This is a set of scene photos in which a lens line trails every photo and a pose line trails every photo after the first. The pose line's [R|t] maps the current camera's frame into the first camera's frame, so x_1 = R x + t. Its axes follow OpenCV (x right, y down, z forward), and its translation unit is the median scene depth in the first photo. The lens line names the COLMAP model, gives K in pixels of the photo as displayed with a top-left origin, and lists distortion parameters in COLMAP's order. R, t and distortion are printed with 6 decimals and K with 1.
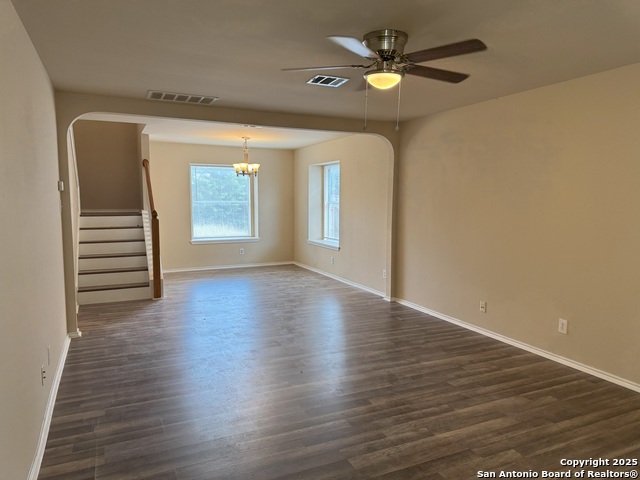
lens RADIAL K [[451.1, 0, 322.2], [0, 451.1, 240.0], [0, 0, 1]] dist [0.003607, -0.029321]
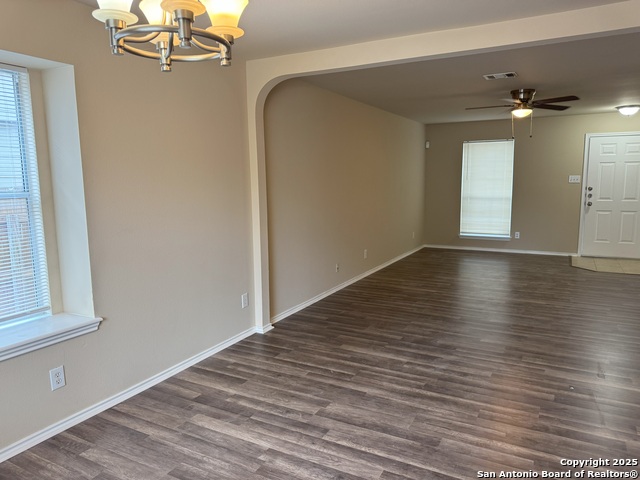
lens RADIAL K [[451.1, 0, 320.5], [0, 451.1, 239.3], [0, 0, 1]] dist [0.003607, -0.029321]
pose [[-0.600306, -0.101386, 0.793318, -0.707148], [0.082157, 0.978867, 0.187267, -0.193906], [-0.795540, 0.177595, -0.579290, 2.199541]]
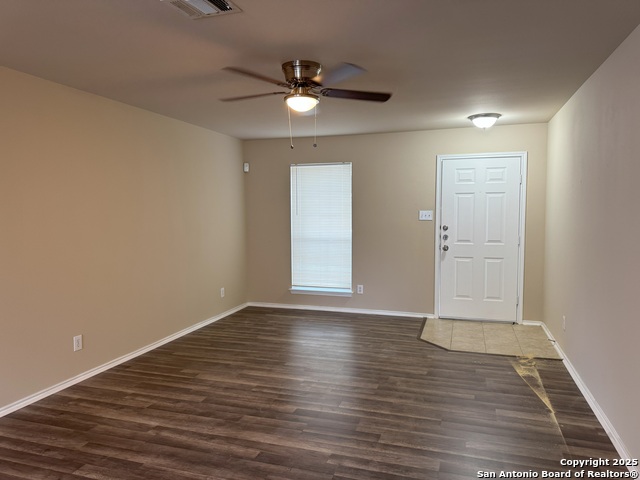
lens RADIAL K [[451.1, 0, 319.2], [0, 451.1, 240.9], [0, 0, 1]] dist [0.003607, -0.029321]
pose [[-0.743808, -0.043024, 0.667007, -0.501872], [0.063643, 0.988833, 0.134755, -0.125277], [-0.665356, 0.142682, -0.732764, 1.406526]]
